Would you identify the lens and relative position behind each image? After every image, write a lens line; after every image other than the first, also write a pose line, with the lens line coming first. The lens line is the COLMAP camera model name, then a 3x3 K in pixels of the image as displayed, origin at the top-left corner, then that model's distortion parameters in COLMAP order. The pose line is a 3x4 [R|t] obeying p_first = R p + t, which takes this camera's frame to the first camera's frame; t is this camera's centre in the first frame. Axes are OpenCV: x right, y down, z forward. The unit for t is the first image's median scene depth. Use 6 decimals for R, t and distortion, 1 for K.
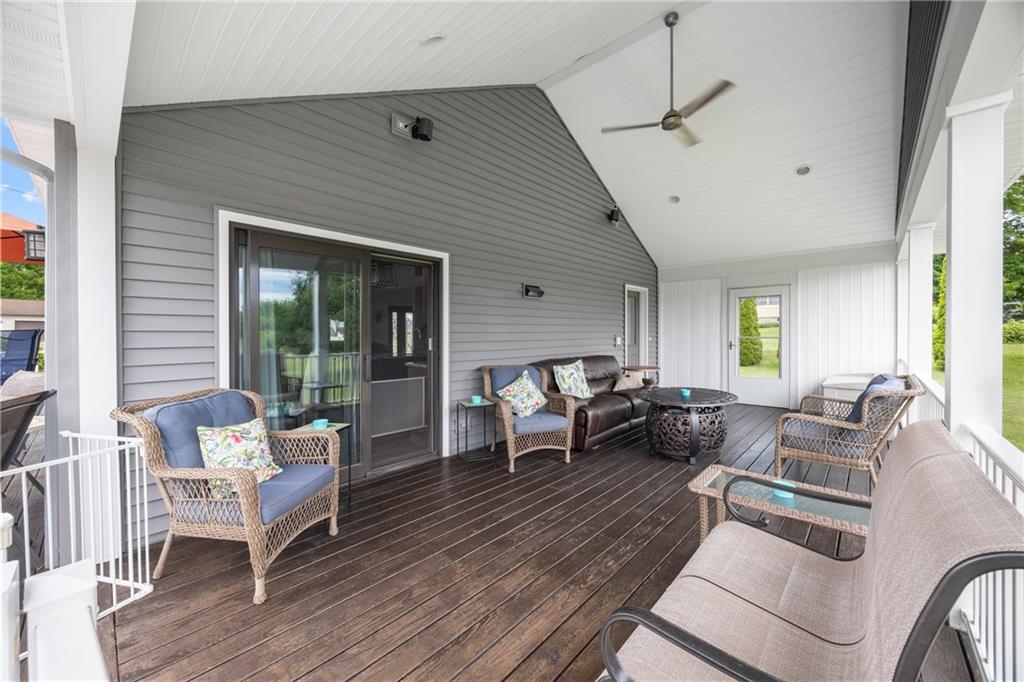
lens RADIAL K [[390.3, 0, 511.1], [0, 390.3, 333.9], [0, 0, 1]] dist [0.003103, 0.000519]
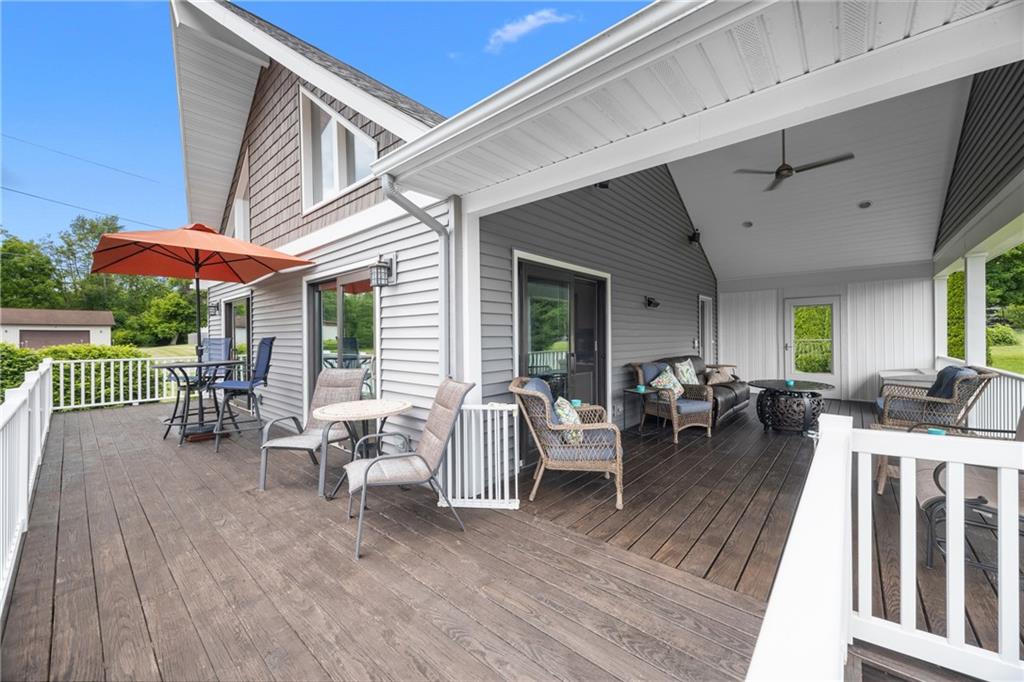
lens RADIAL K [[390.3, 0, 512.2], [0, 390.3, 336.4], [0, 0, 1]] dist [0.003103, 0.000519]
pose [[0.999422, -0.006917, 0.033284, -0.520795], [0.007214, 0.999935, -0.008799, 0.004621], [-0.033221, 0.009034, 0.999407, -0.255558]]
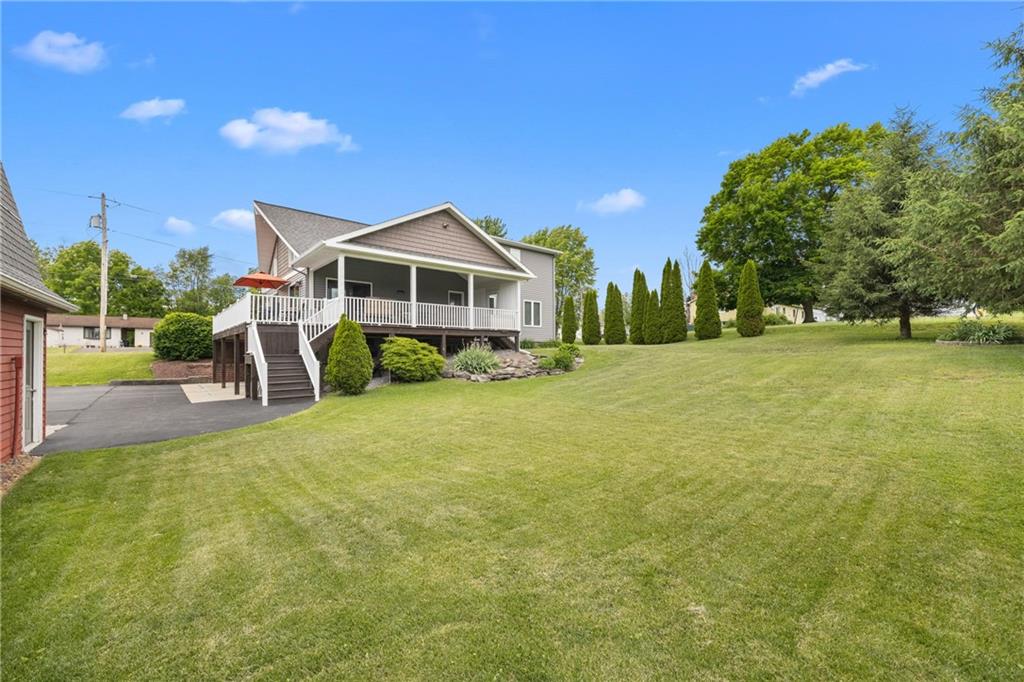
lens RADIAL K [[390.3, 0, 507.2], [0, 390.3, 338.1], [0, 0, 1]] dist [0.003103, 0.000519]
pose [[0.995849, -0.011183, -0.090329, 1.697613], [0.007821, 0.999267, -0.037478, 0.568120], [0.090682, 0.036616, 0.995207, -3.106248]]
